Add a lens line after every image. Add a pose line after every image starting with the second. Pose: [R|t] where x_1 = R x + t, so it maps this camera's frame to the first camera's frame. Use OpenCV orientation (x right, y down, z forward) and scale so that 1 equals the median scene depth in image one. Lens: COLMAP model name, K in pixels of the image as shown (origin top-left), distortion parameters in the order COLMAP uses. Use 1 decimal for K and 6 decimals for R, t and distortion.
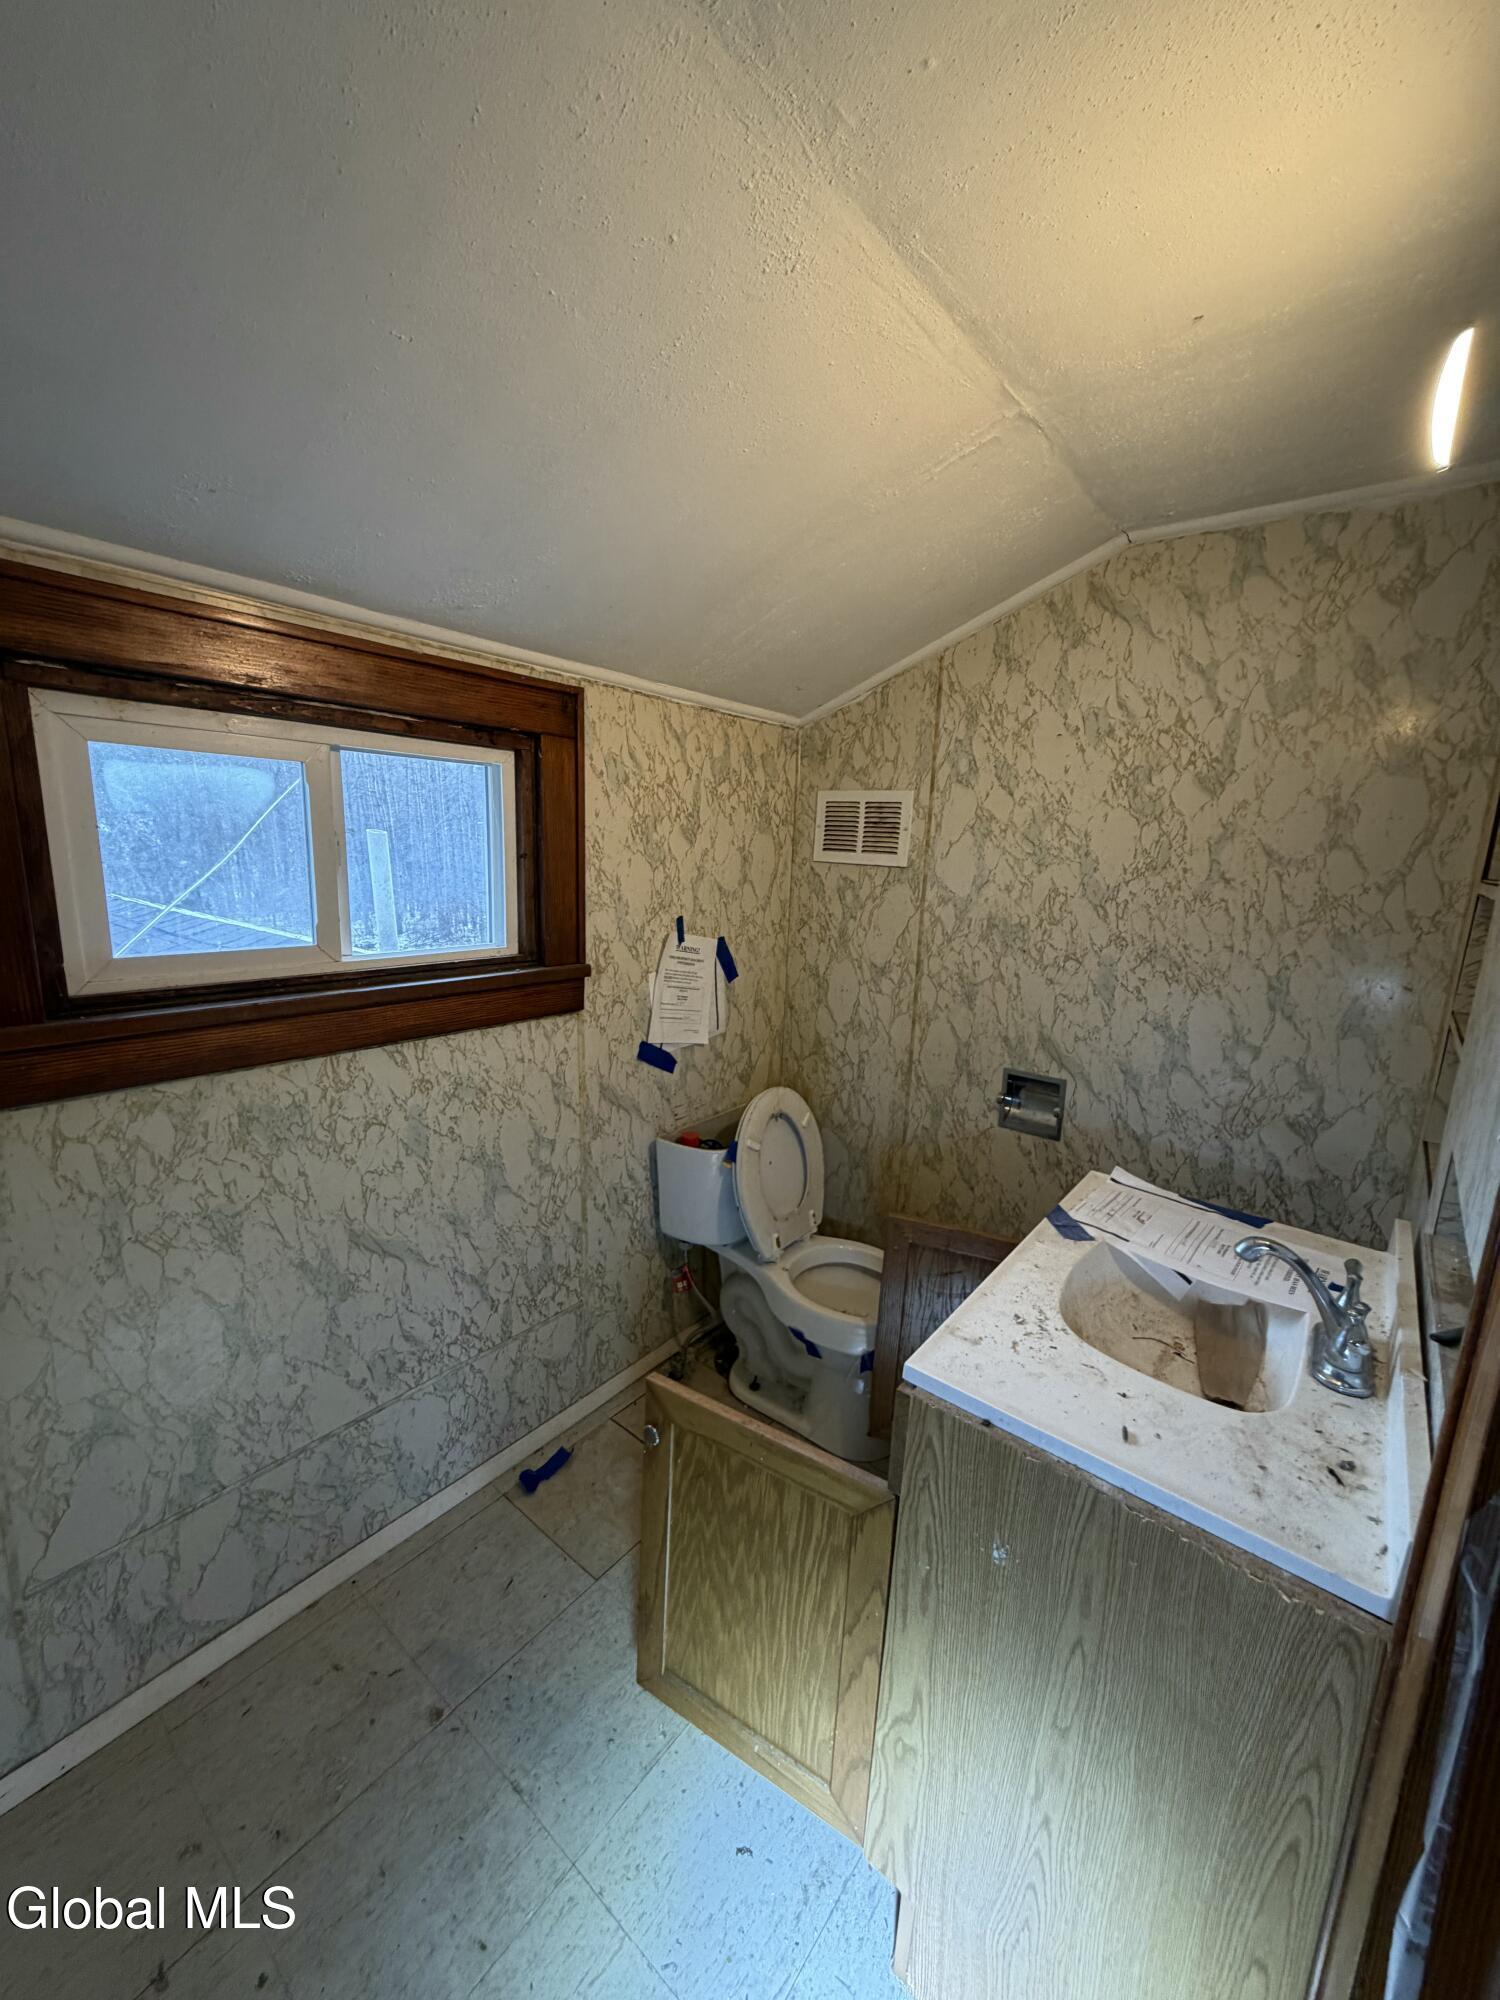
lens RADIAL K [[787.8, 0, 751.7], [0, 787.8, 987.7], [0, 0, 1]] dist [-0.004235, 0.000657]
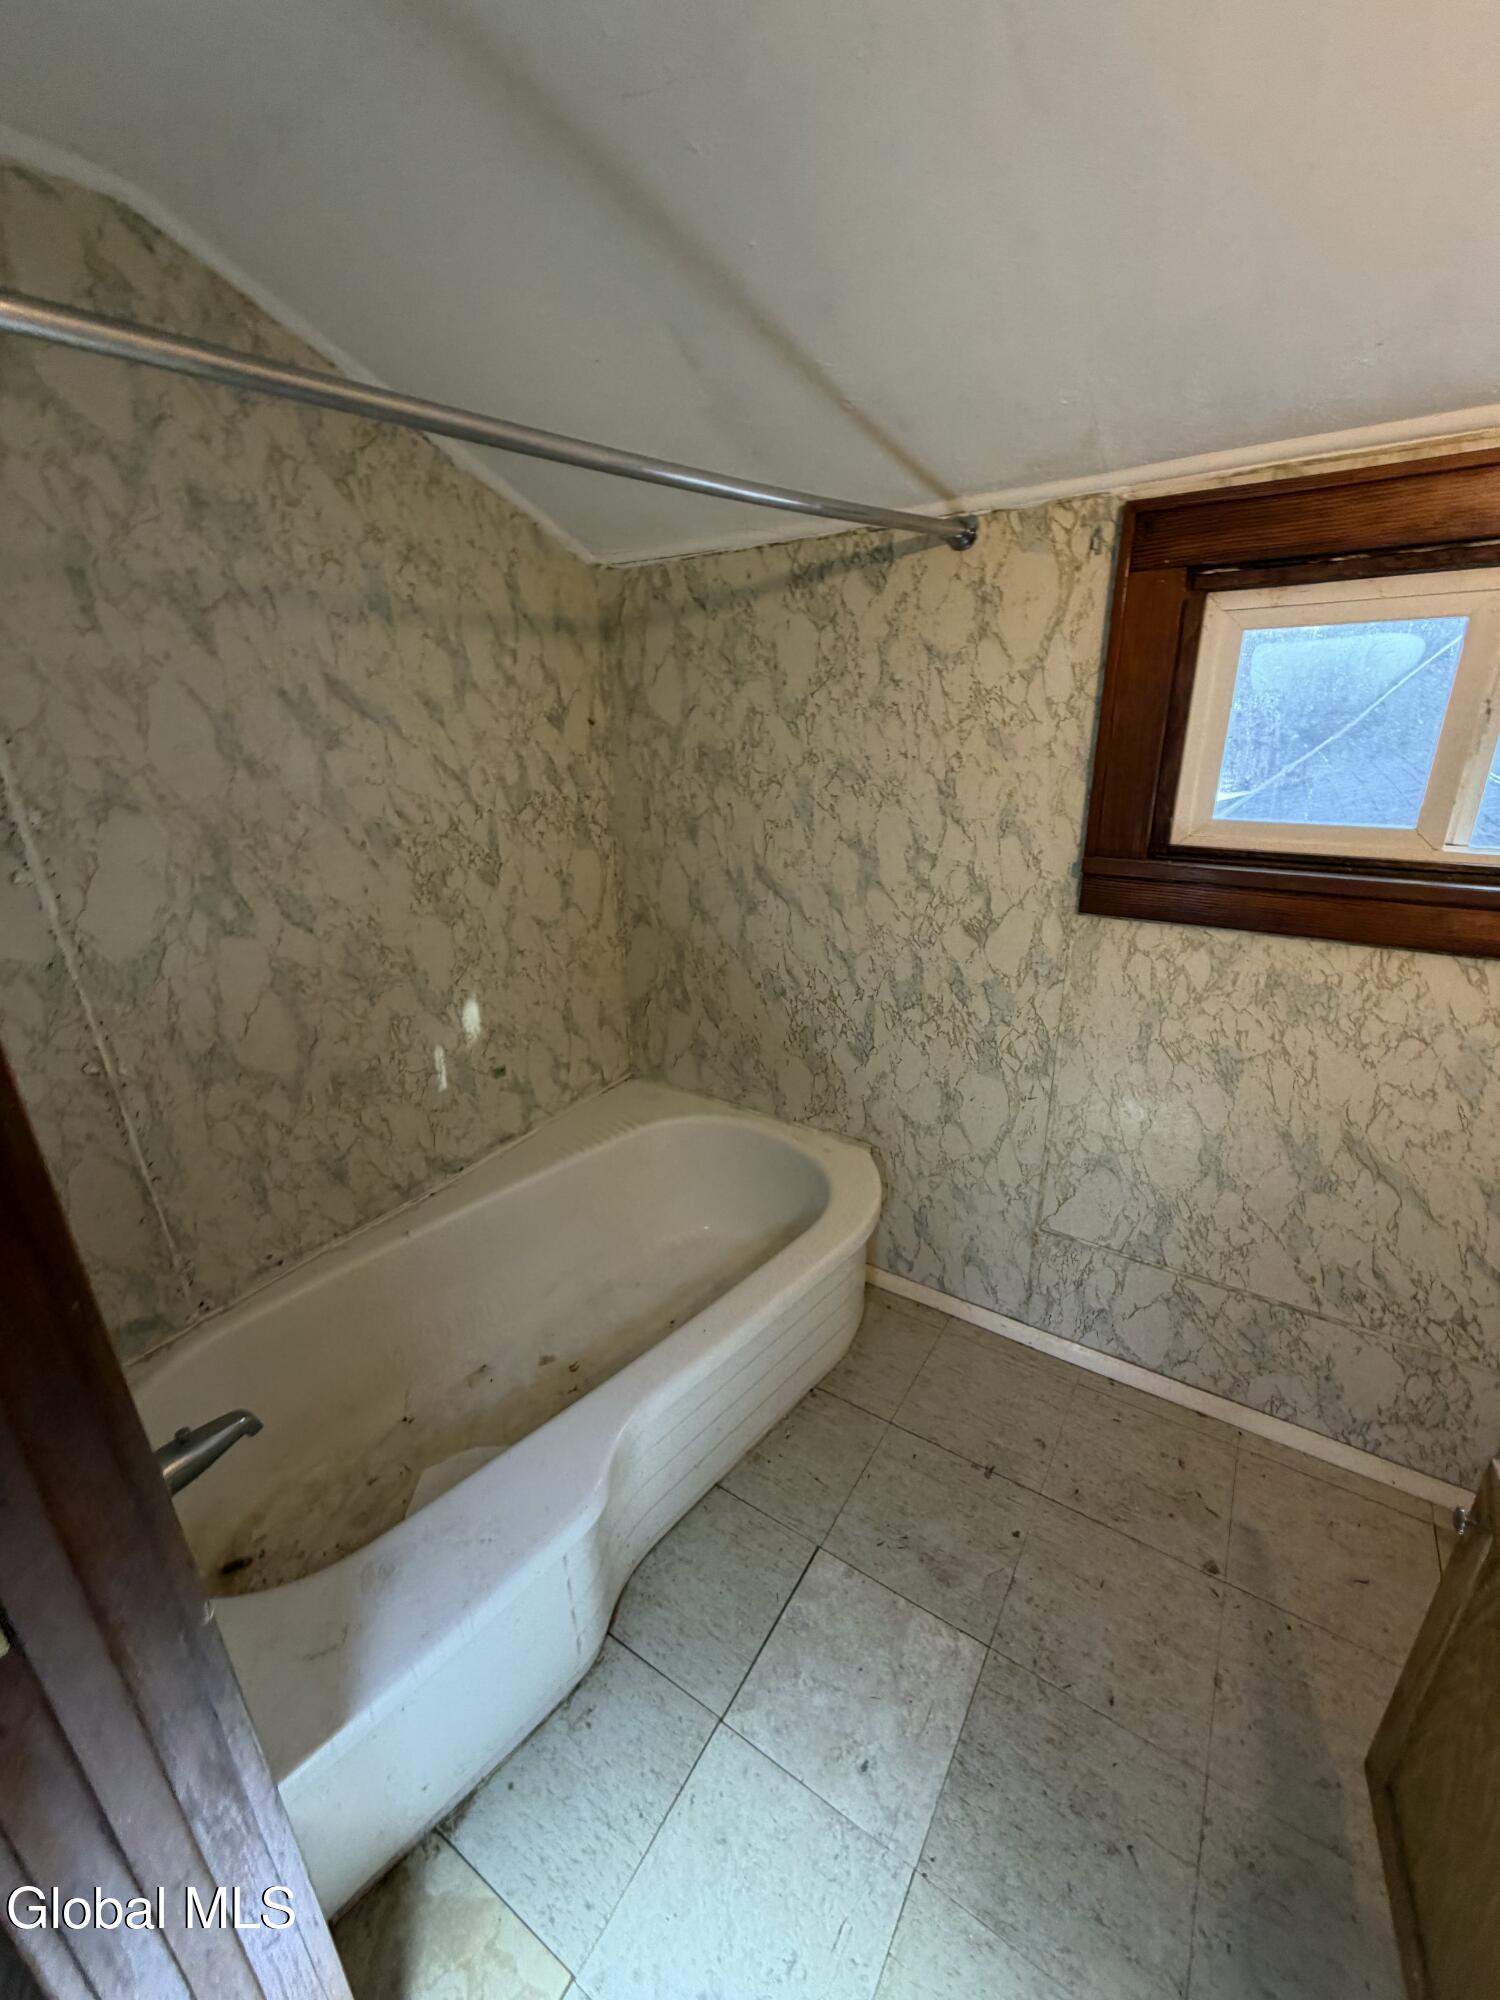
lens RADIAL K [[787.8, 0, 754.7], [0, 787.8, 983.7], [0, 0, 1]] dist [-0.004235, 0.000657]
pose [[0.098900, 0.284242, -0.953638, 0.262071], [-0.154357, 0.951119, 0.267483, -0.007956], [0.983053, 0.120747, 0.137941, 0.125819]]
